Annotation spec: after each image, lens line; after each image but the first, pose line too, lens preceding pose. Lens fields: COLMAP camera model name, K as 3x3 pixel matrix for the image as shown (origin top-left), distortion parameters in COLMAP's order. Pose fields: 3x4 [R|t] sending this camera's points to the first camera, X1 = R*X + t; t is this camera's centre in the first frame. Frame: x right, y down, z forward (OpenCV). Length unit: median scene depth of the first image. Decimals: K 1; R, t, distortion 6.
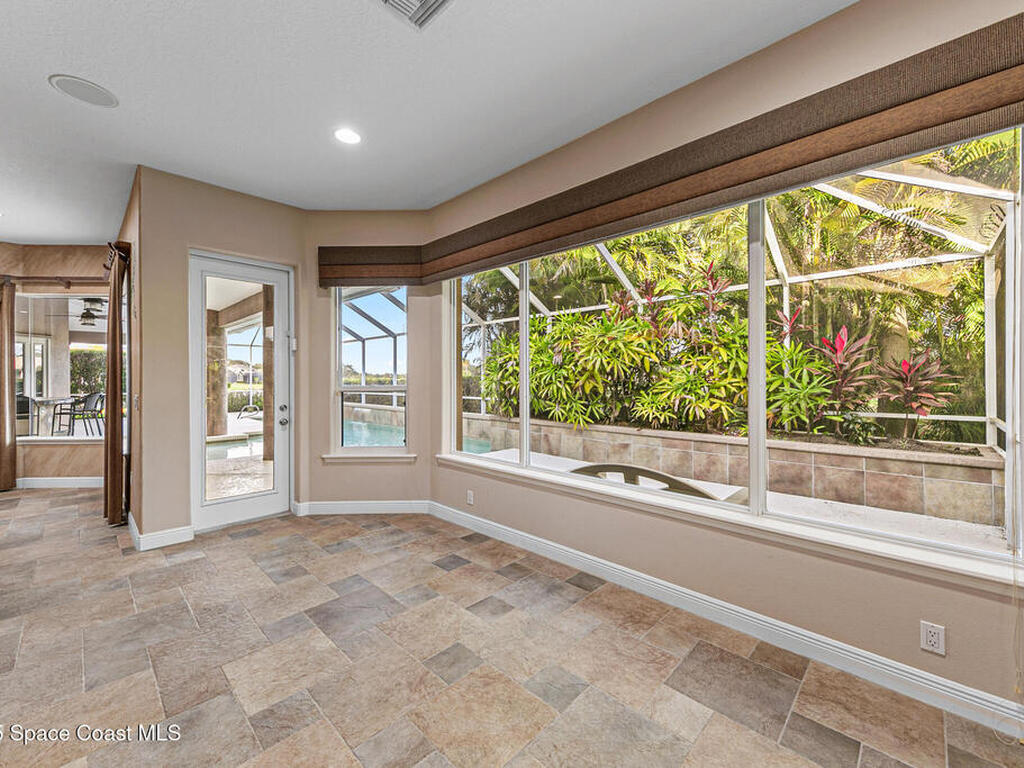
lens RADIAL K [[433.8, 0, 538.1], [0, 433.8, 381.3], [0, 0, 1]] dist [0.007685, -0.000974]
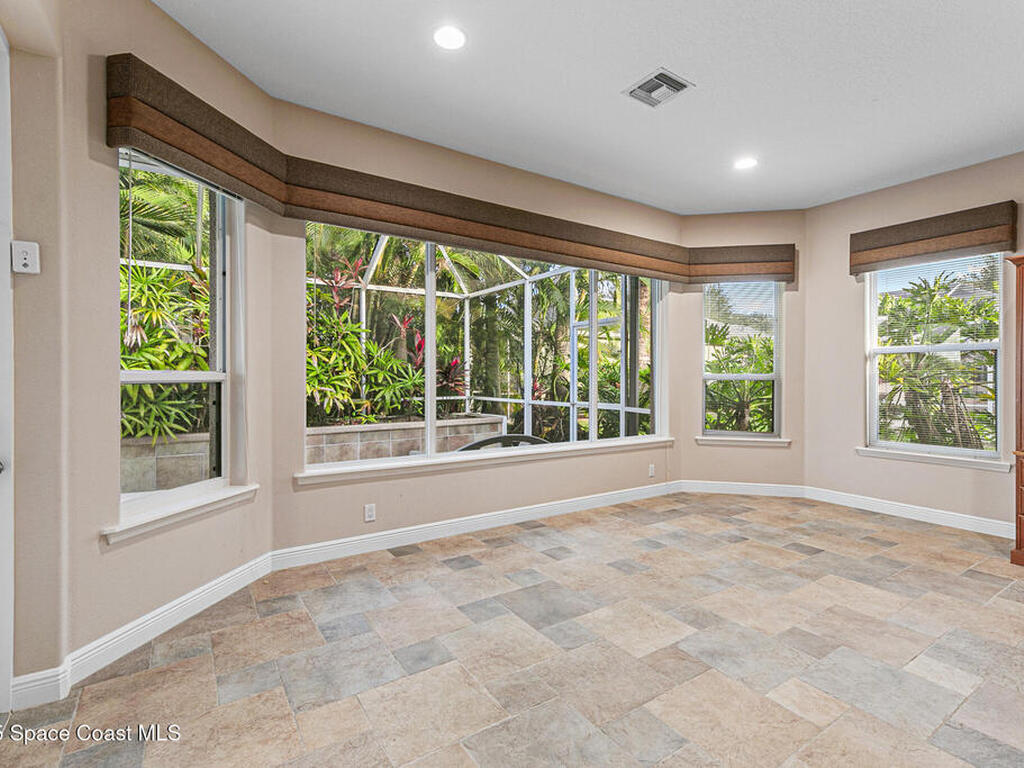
lens RADIAL K [[496.9, 0, 501.3], [0, 496.9, 380.6], [0, 0, 1]] dist [0.007218, -0.001141]
pose [[0.226525, -0.001857, 0.974004, -0.947939], [0.005750, 0.999983, 0.000569, 0.026501], [-0.973988, 0.005472, 0.226532, 0.536953]]
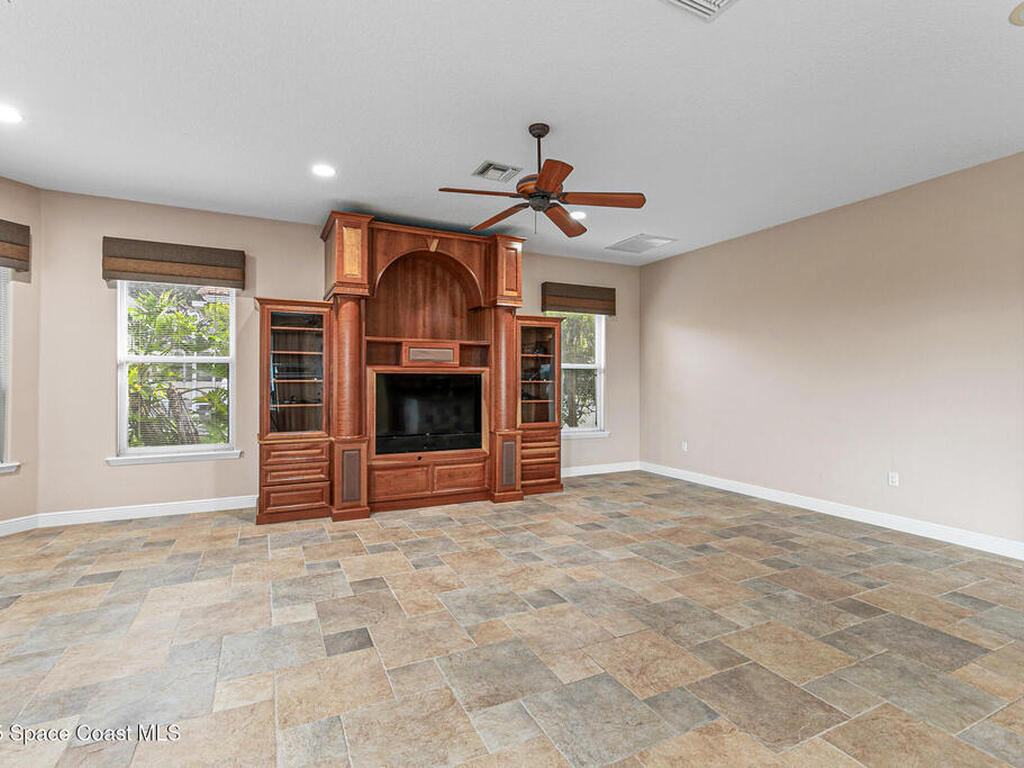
lens RADIAL K [[496.9, 0, 517.7], [0, 496.9, 383.7], [0, 0, 1]] dist [0.007218, -0.001141]
pose [[-0.939511, -0.003742, 0.342498, -0.877388], [0.002589, 0.999834, 0.018025, 0.000658], [-0.342509, 0.017822, -0.939346, 0.741239]]
